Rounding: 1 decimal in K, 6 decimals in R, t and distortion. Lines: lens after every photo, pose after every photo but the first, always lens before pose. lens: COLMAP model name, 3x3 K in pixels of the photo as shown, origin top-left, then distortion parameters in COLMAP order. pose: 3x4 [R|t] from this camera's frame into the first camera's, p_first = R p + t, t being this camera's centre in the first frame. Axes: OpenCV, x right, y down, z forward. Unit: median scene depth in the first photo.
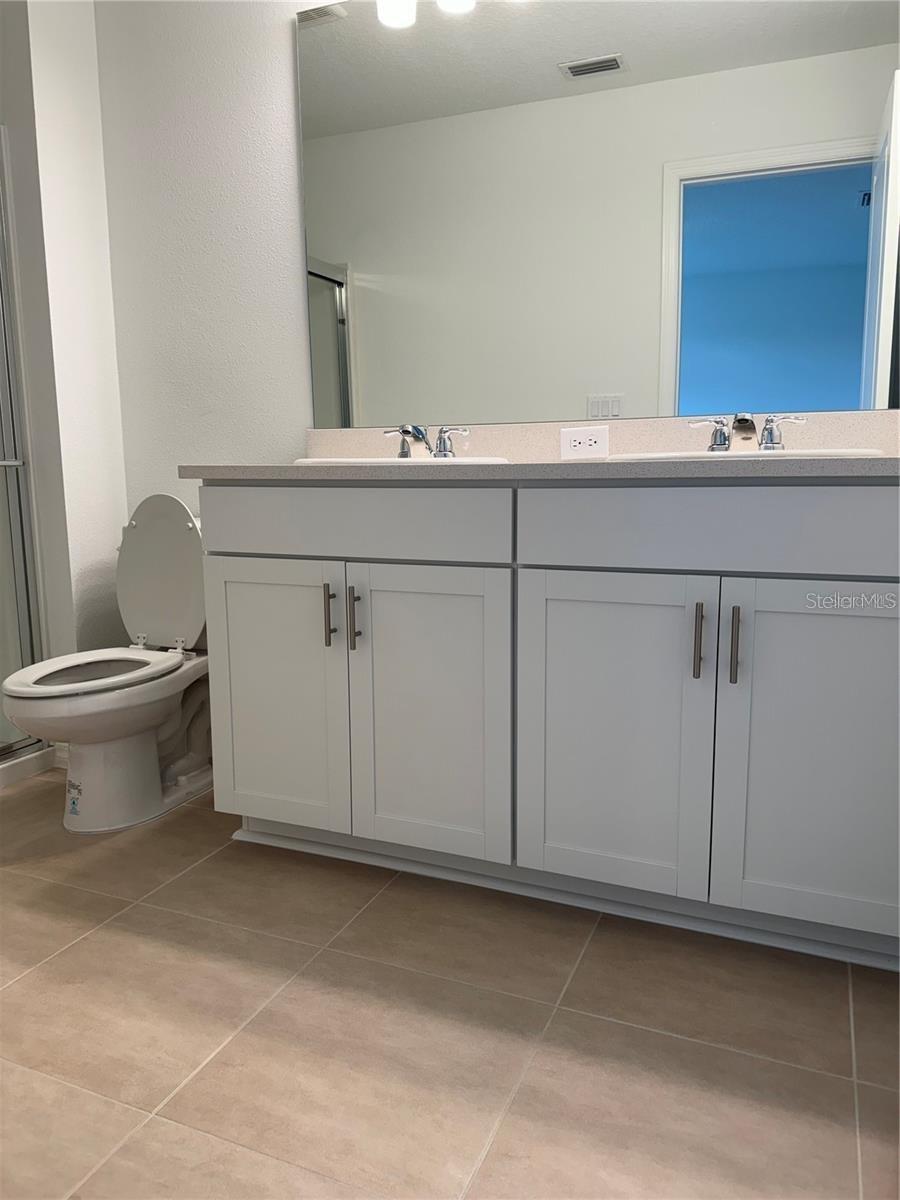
lens RADIAL K [[842.6, 0, 450.0], [0, 842.6, 600.0], [0, 0, 1]] dist [0.104893, -0.139943]
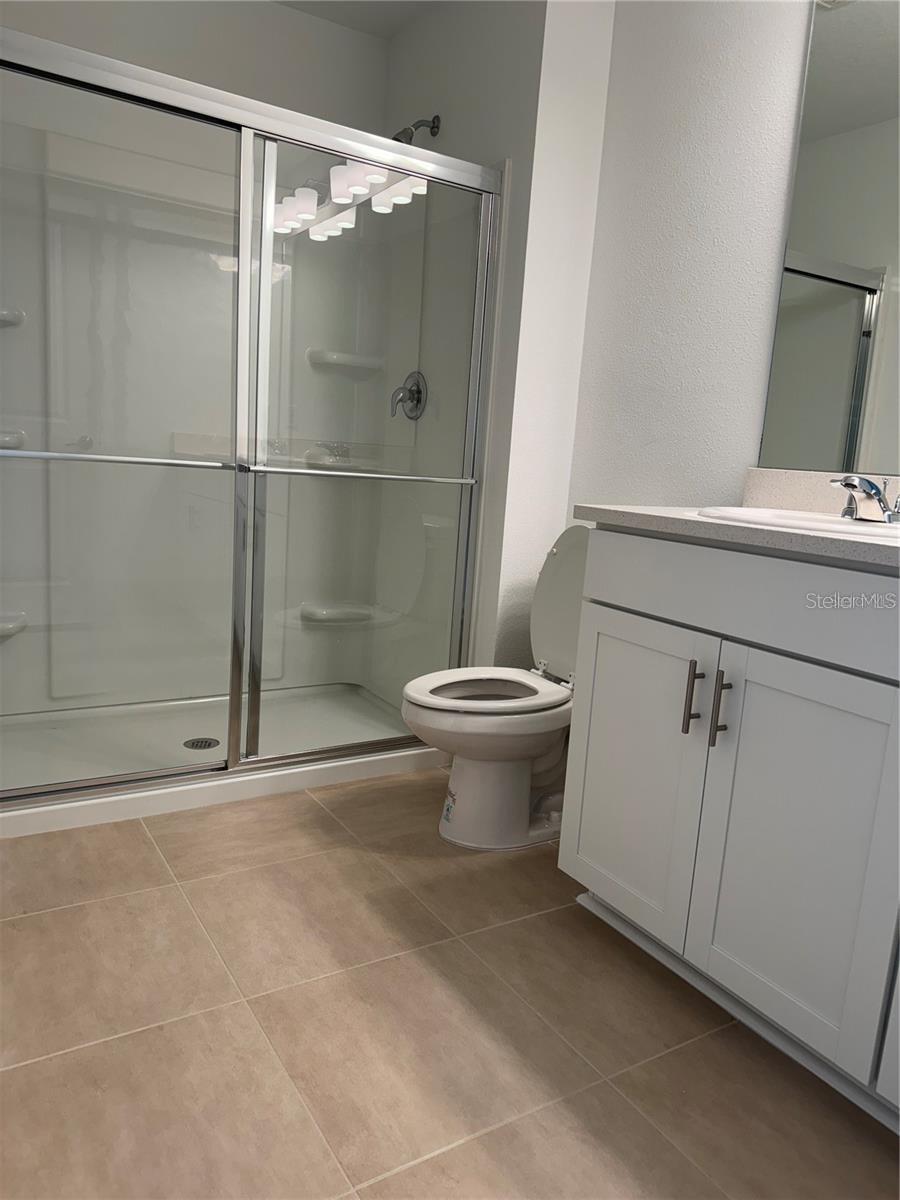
lens RADIAL K [[842.6, 0, 450.0], [0, 842.6, 600.0], [0, 0, 1]] dist [0.104893, -0.139943]
pose [[0.820506, 0.160803, -0.548554, 0.097293], [-0.163551, 0.985541, 0.044269, -0.067482], [0.547741, 0.053394, 0.834942, 0.128969]]
